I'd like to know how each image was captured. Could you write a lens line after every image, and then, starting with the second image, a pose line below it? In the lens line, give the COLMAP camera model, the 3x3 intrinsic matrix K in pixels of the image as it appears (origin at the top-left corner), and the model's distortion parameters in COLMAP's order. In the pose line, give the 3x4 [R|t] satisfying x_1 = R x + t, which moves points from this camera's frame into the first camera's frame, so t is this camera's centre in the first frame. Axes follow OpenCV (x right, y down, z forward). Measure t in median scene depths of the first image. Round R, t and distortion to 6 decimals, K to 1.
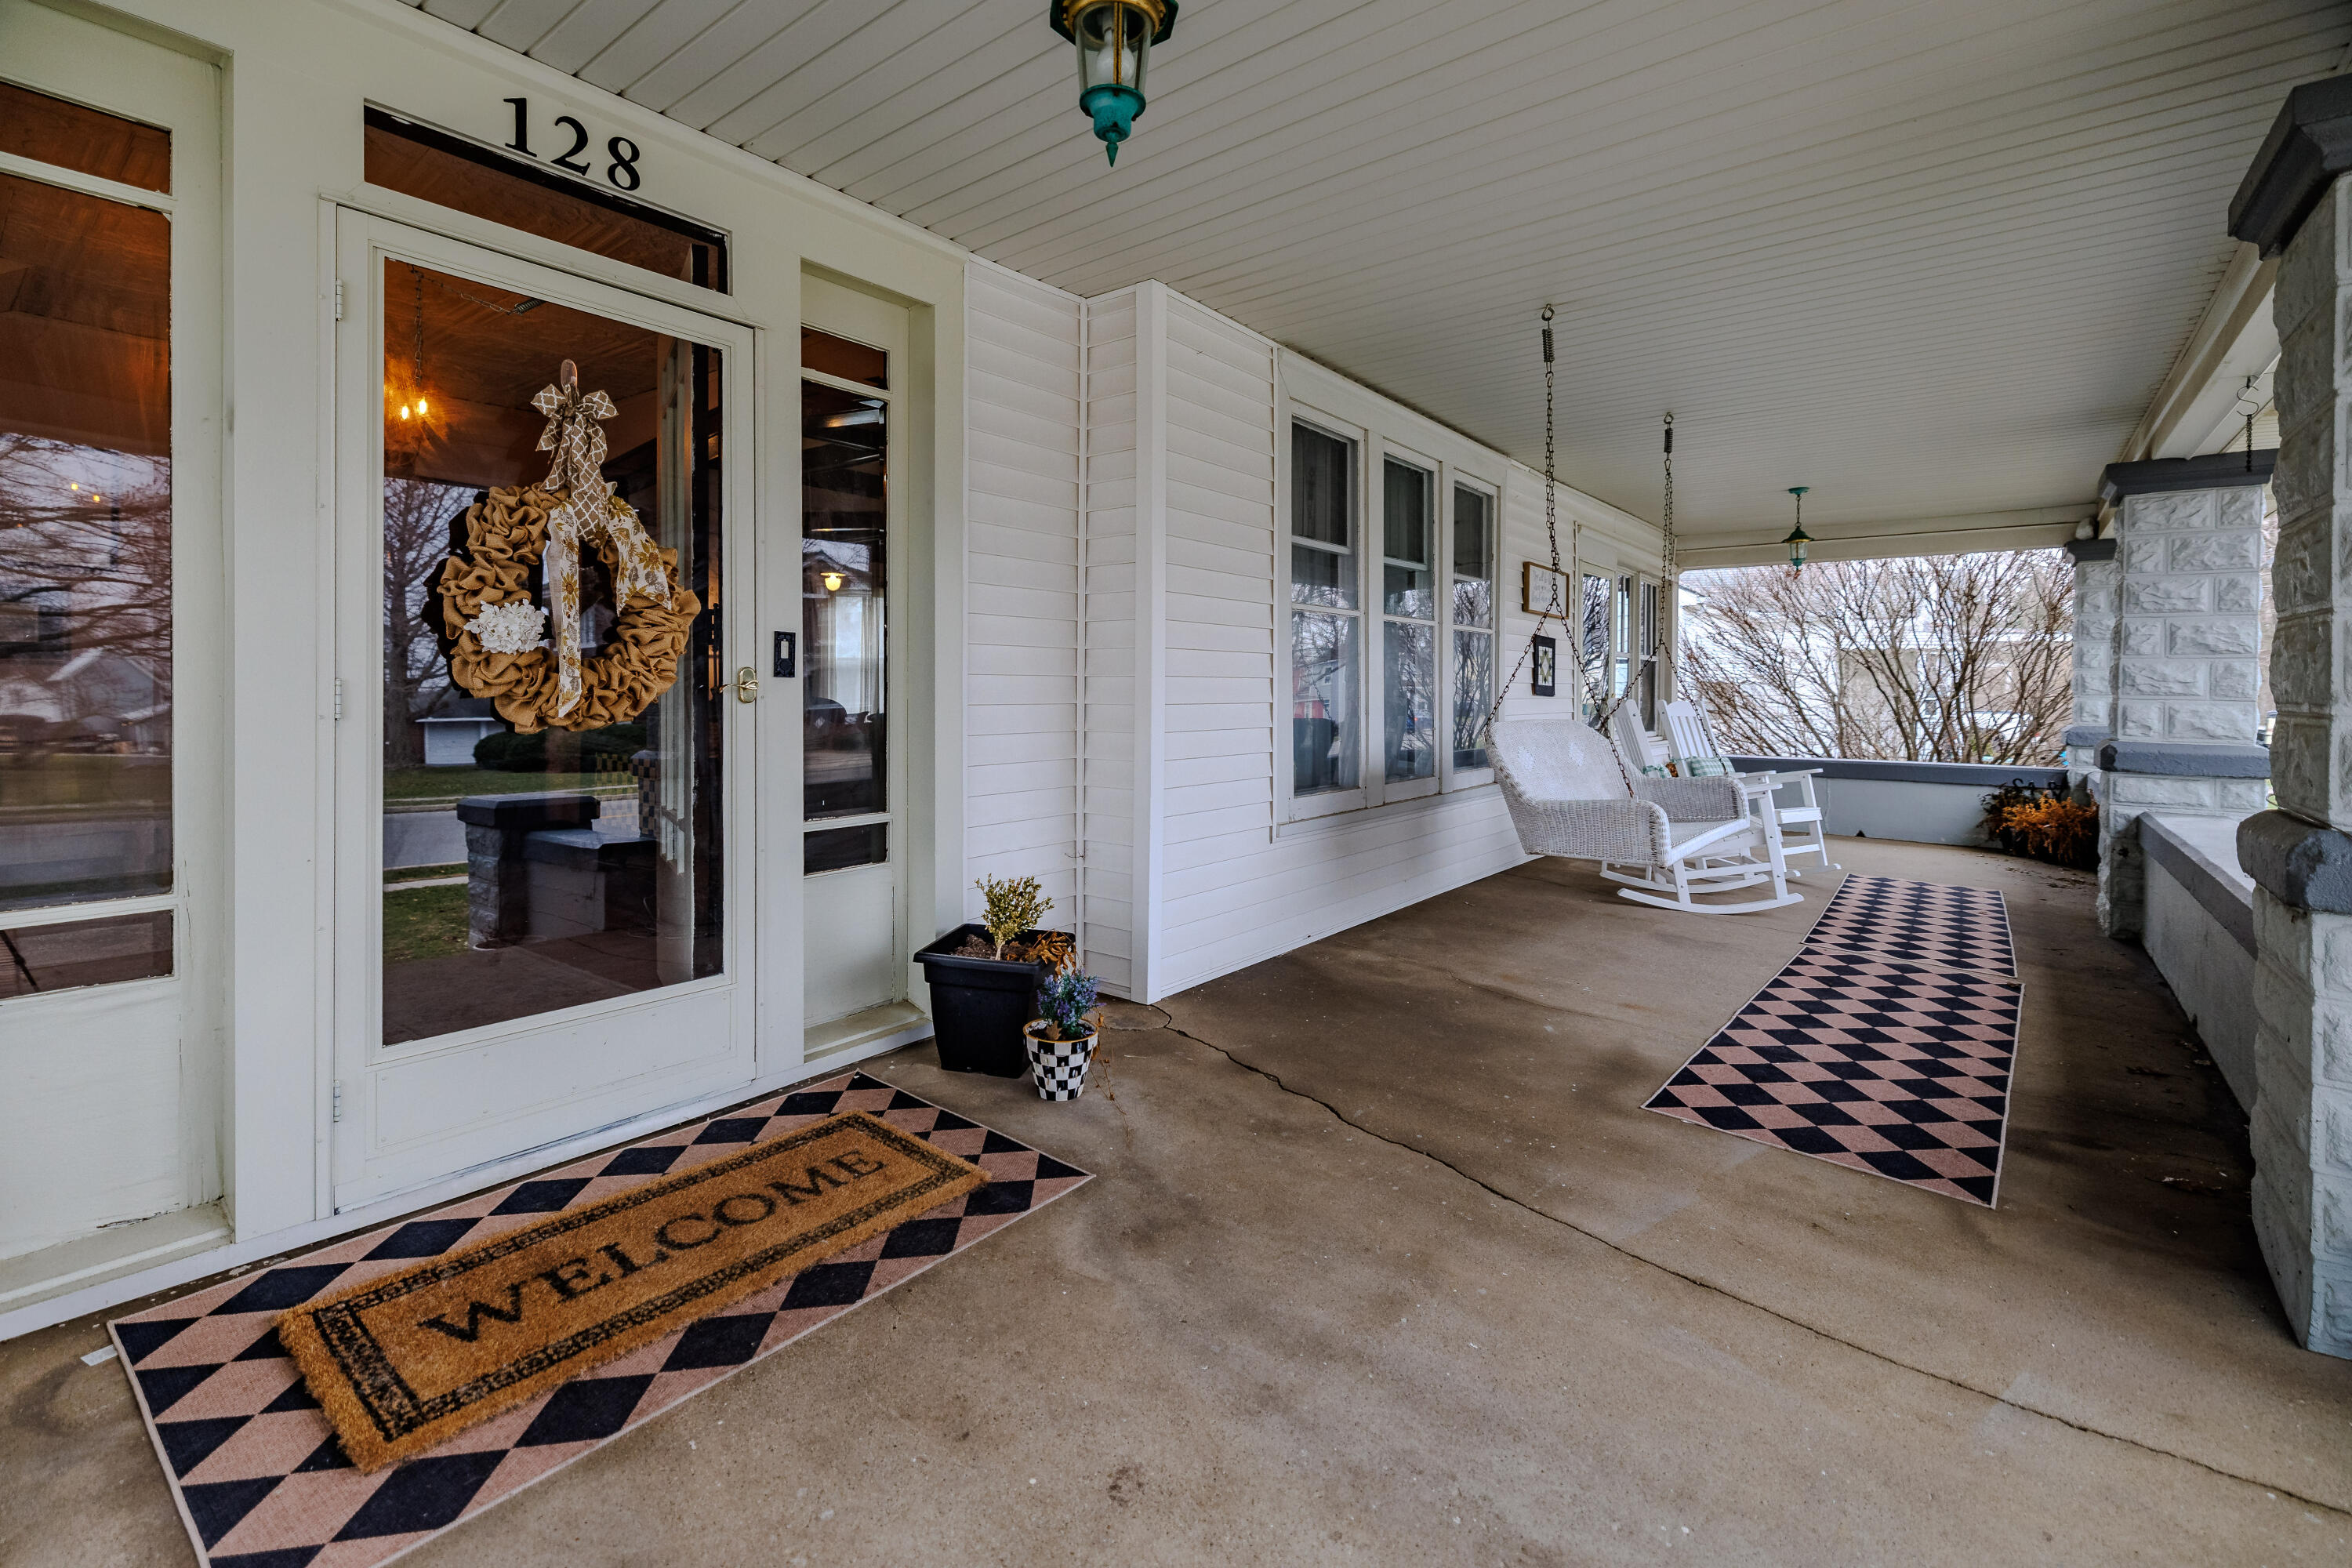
lens RADIAL K [[1032.2, 0, 1181.8], [0, 1032.2, 704.3], [0, 0, 1]] dist [0.004940, 0.000588]
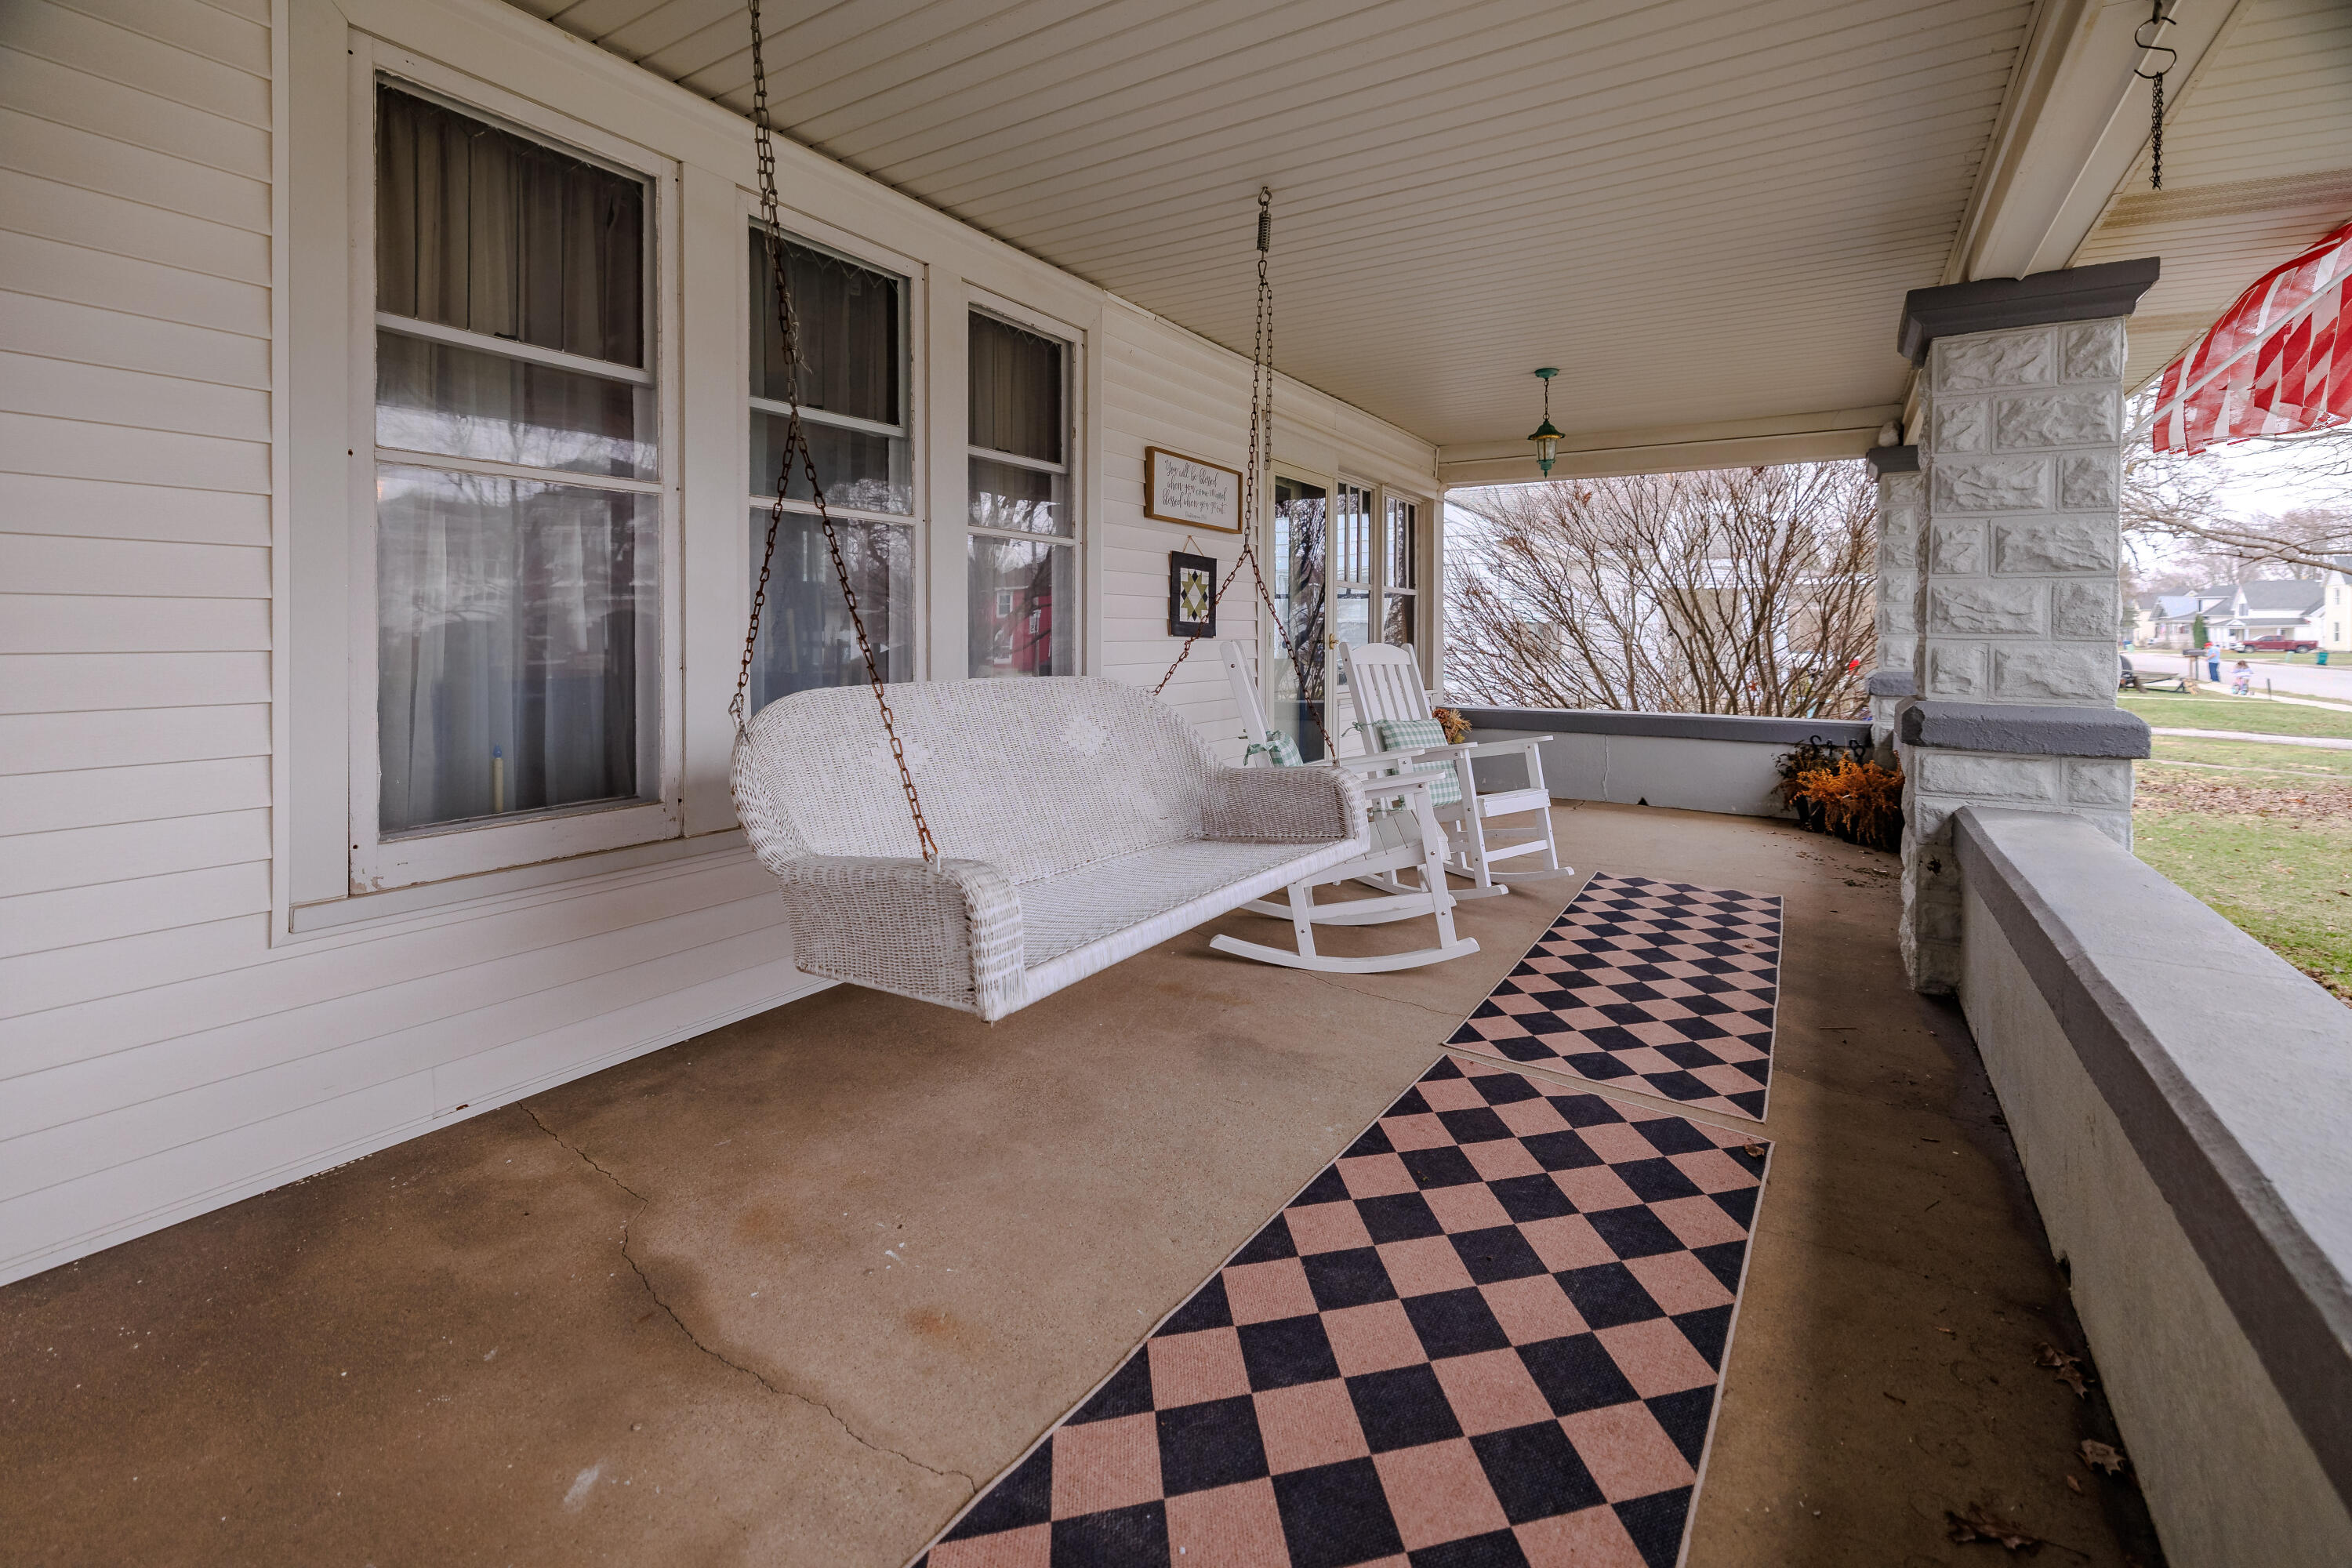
lens RADIAL K [[1032.2, 0, 1151.7], [0, 1032.2, 643.1], [0, 0, 1]] dist [0.004940, 0.000588]
pose [[0.995859, -0.002760, 0.090874, 0.336906], [0.003166, 0.999986, -0.004316, -0.000969], [-0.090861, 0.004586, 0.995853, 0.370814]]
